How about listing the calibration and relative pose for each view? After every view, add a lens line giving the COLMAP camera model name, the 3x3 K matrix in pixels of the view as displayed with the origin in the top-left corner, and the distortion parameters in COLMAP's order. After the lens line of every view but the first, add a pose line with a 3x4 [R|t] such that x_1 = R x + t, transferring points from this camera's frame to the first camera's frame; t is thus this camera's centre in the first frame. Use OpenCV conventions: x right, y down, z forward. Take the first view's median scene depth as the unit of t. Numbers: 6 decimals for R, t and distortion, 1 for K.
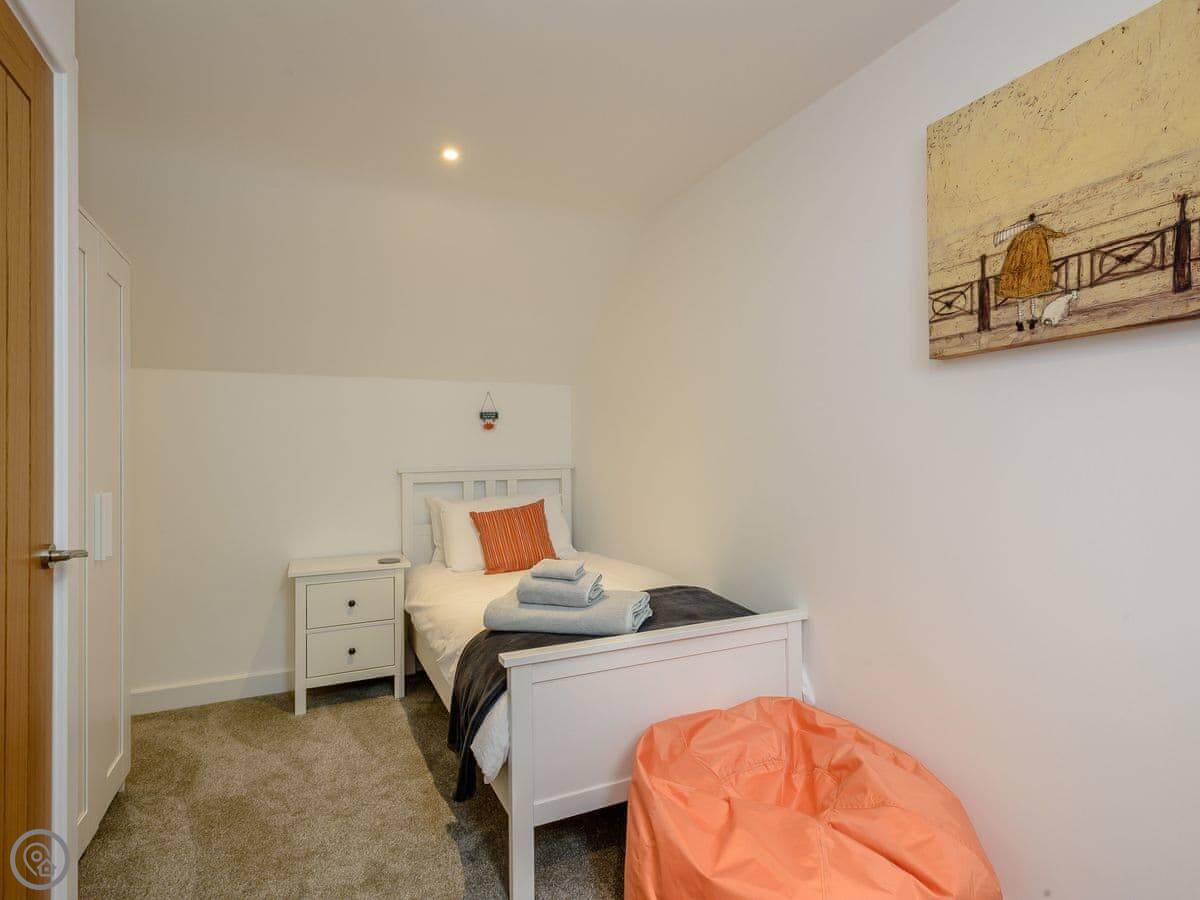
lens RADIAL K [[621.1, 0, 600.0], [0, 621.1, 450.0], [0, 0, 1]] dist [0.013197, -0.001735]
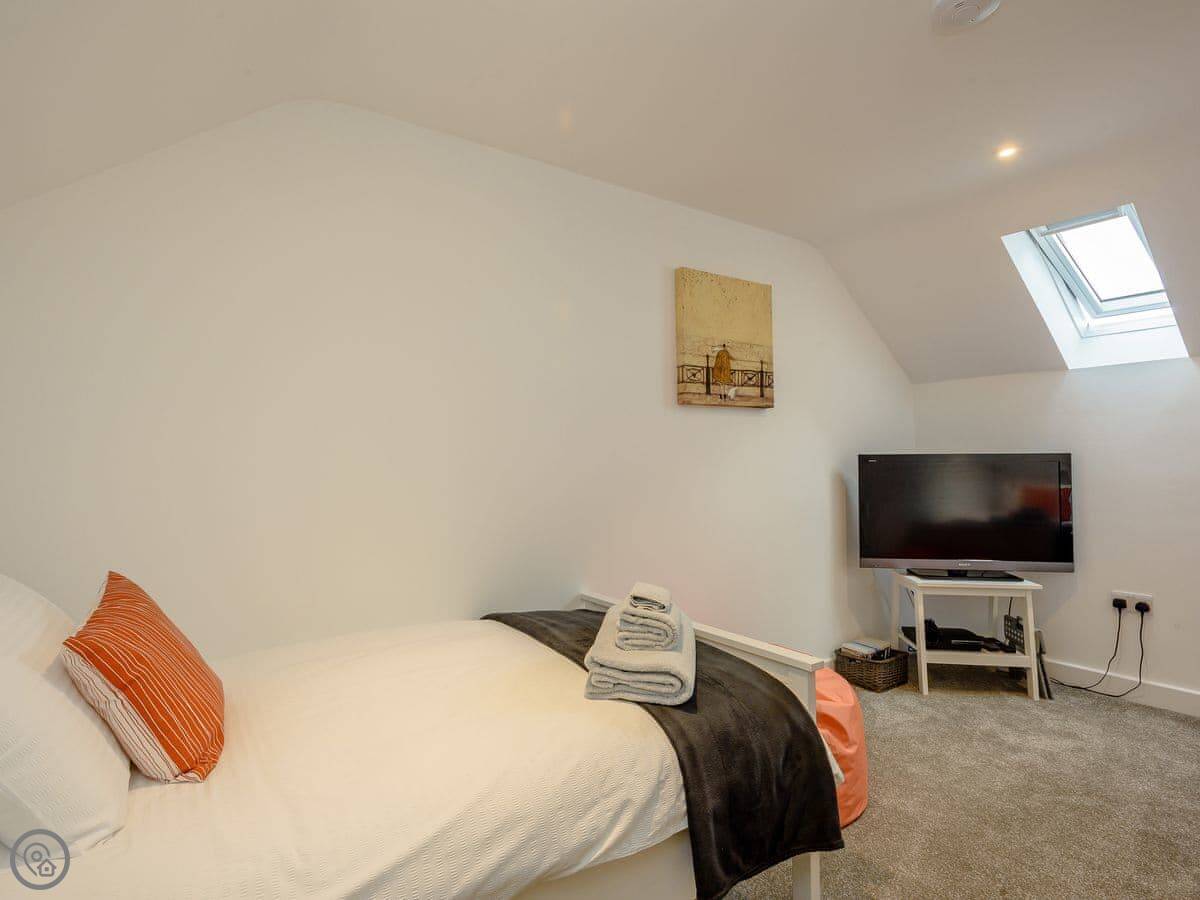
lens RADIAL K [[614.3, 0, 619.7], [0, 614.3, 451.9], [0, 0, 1]] dist [0.006391, 0.000464]
pose [[-0.185583, 0.017811, 0.982467, -0.461710], [0.007846, 0.999831, -0.016644, 0.005303], [-0.982597, 0.004620, -0.185691, 0.635119]]
